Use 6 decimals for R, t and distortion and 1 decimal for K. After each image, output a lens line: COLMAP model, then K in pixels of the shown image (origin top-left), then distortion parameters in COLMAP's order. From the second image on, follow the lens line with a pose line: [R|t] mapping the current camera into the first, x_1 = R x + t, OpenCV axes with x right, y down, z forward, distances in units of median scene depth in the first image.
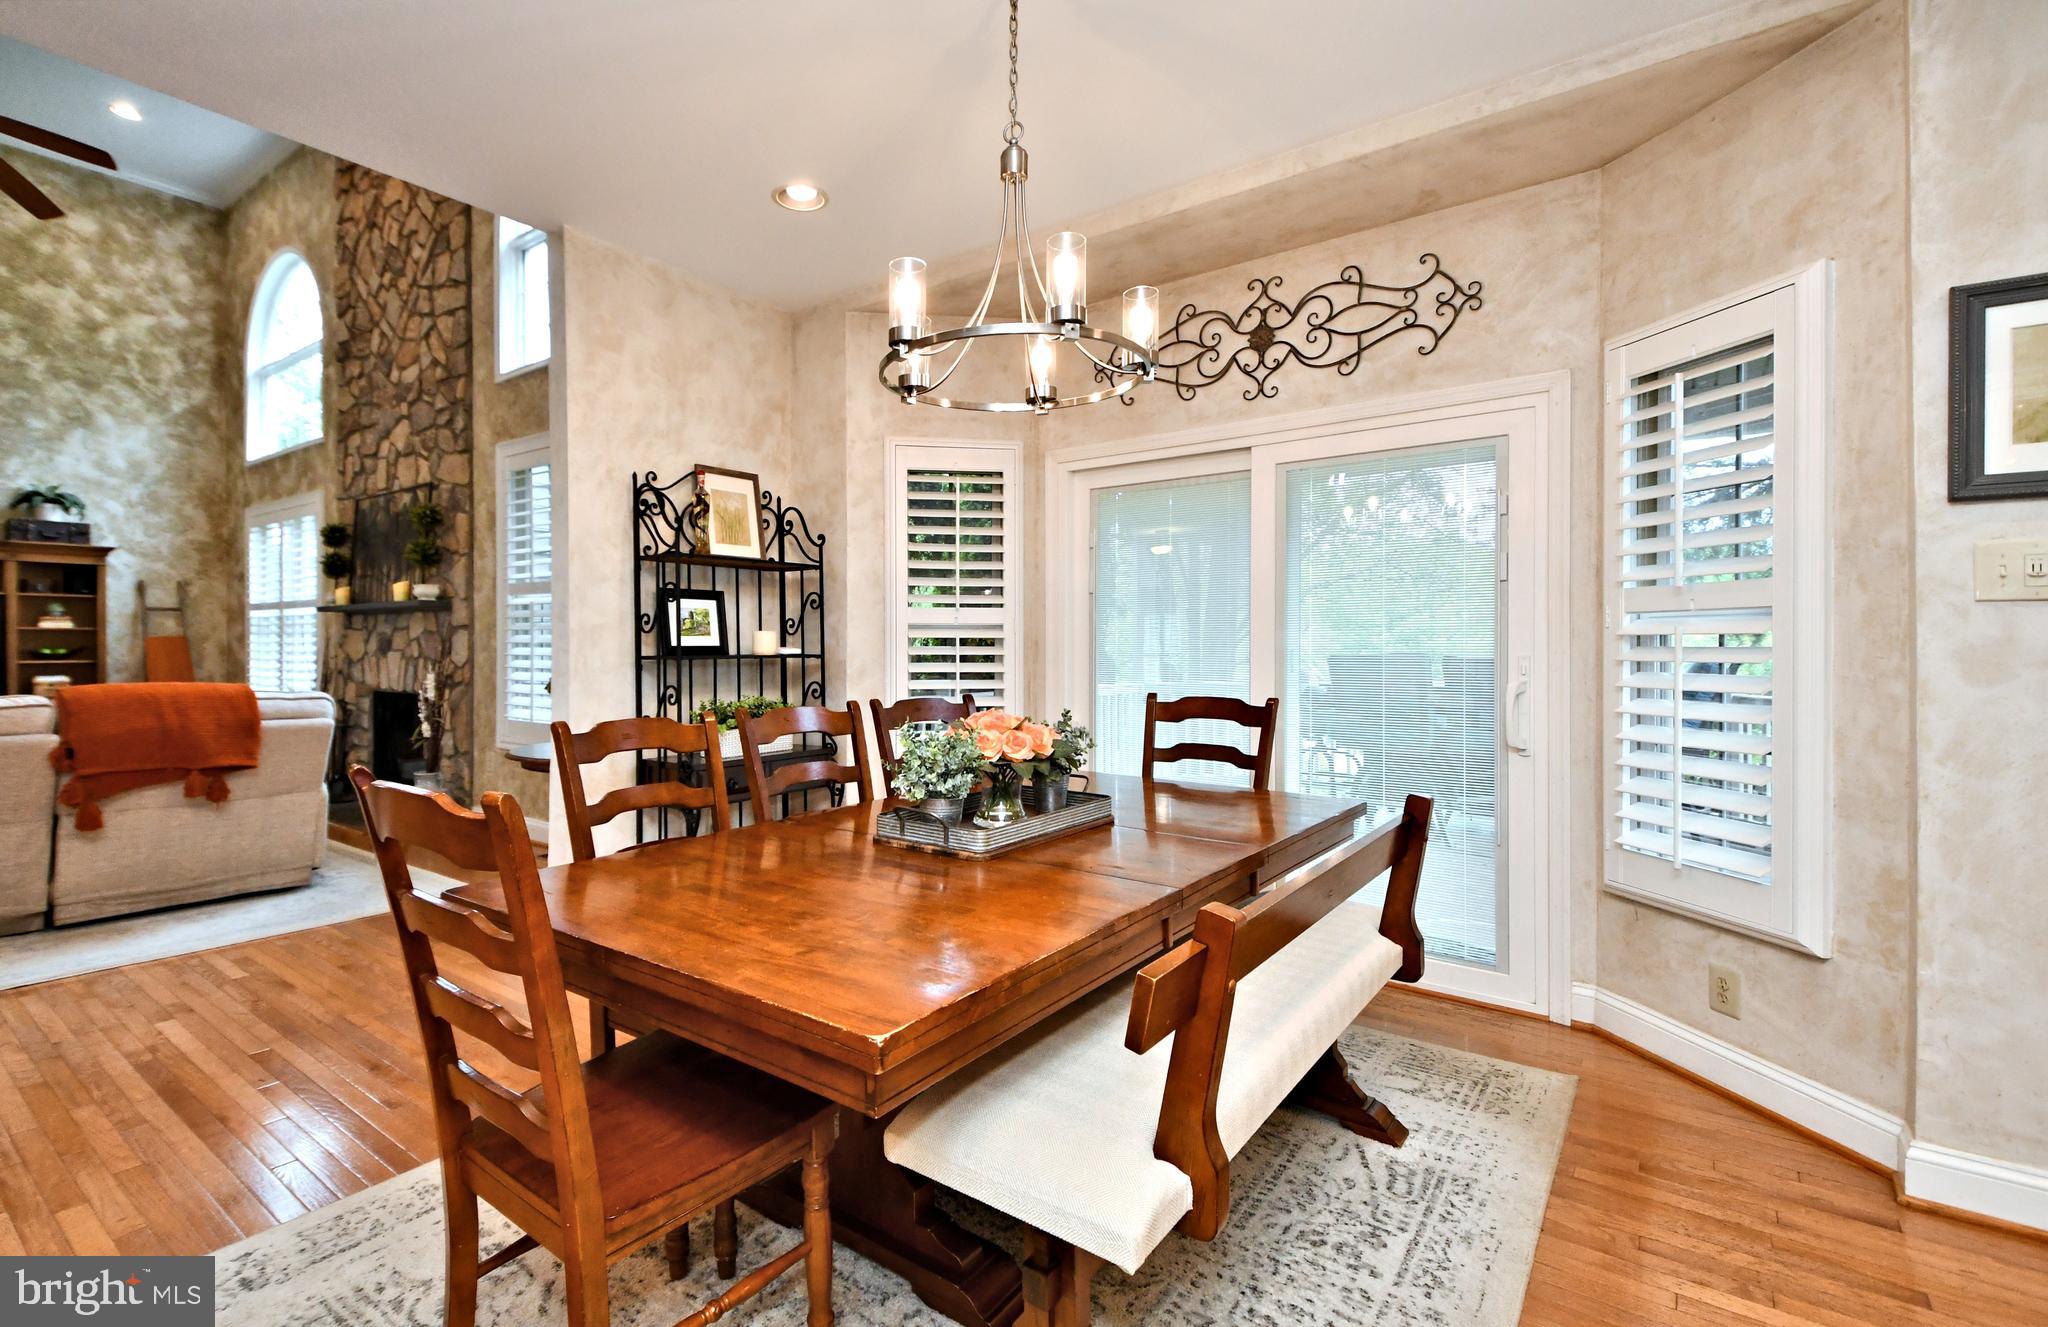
lens RADIAL K [[933.3, 0, 906.5], [0, 933.3, 647.9], [0, 0, 1]] dist [0.024863, -0.001973]
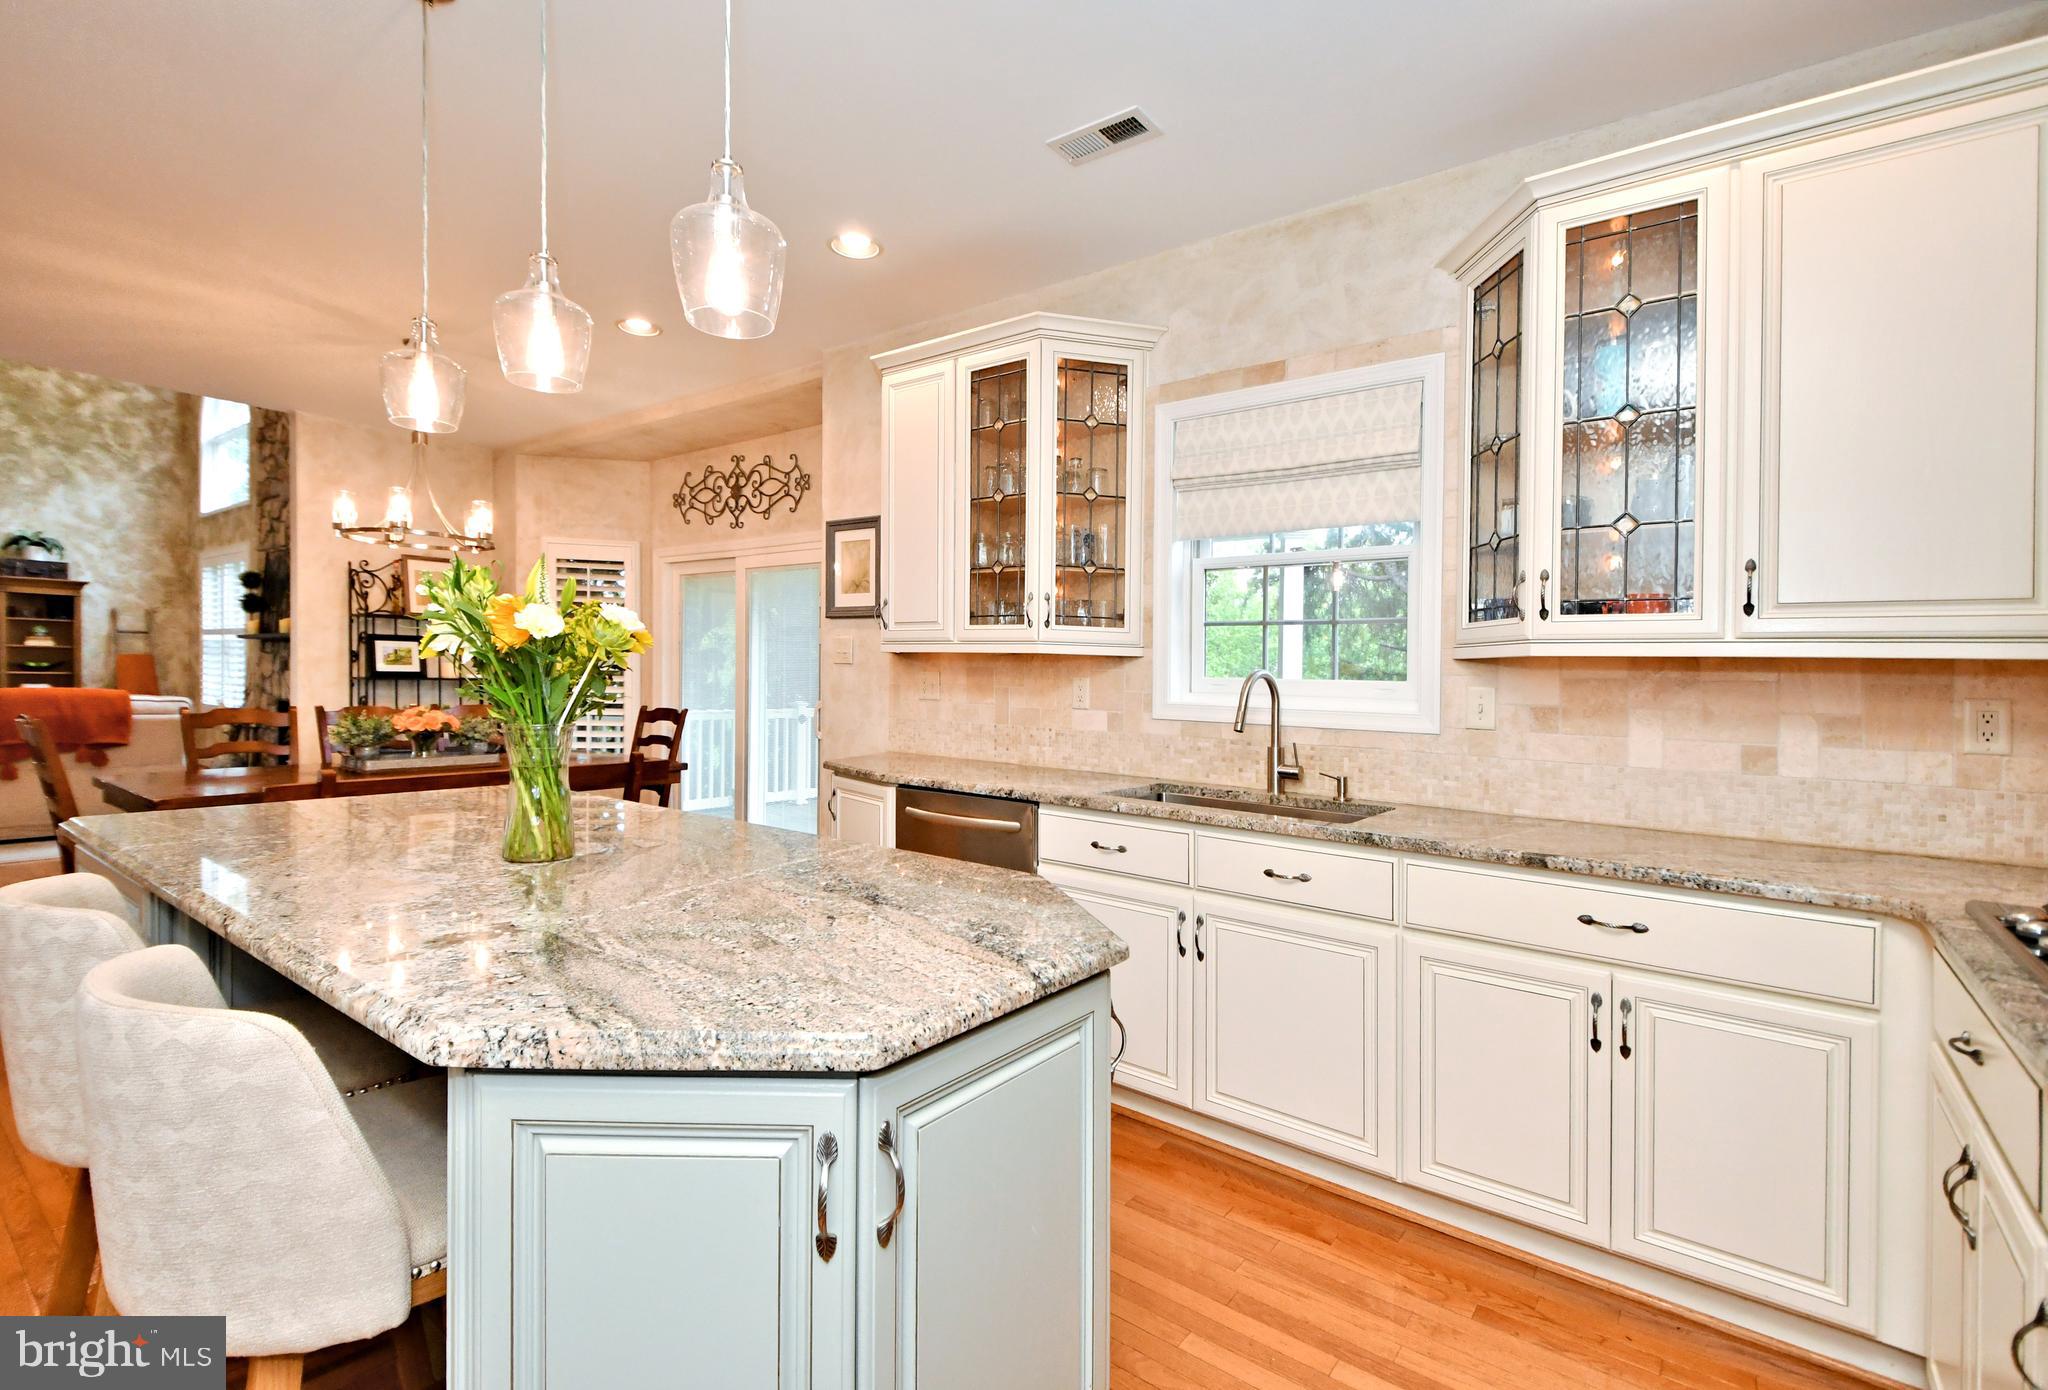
lens RADIAL K [[933.8, 0, 1030.7], [0, 933.8, 703.8], [0, 0, 1]] dist [0.000337, 0.000585]
pose [[0.998860, 0.020747, 0.042996, 0.352155], [-0.021888, 0.999416, 0.026223, -0.005301], [-0.042427, -0.027134, 0.998731, -0.282553]]
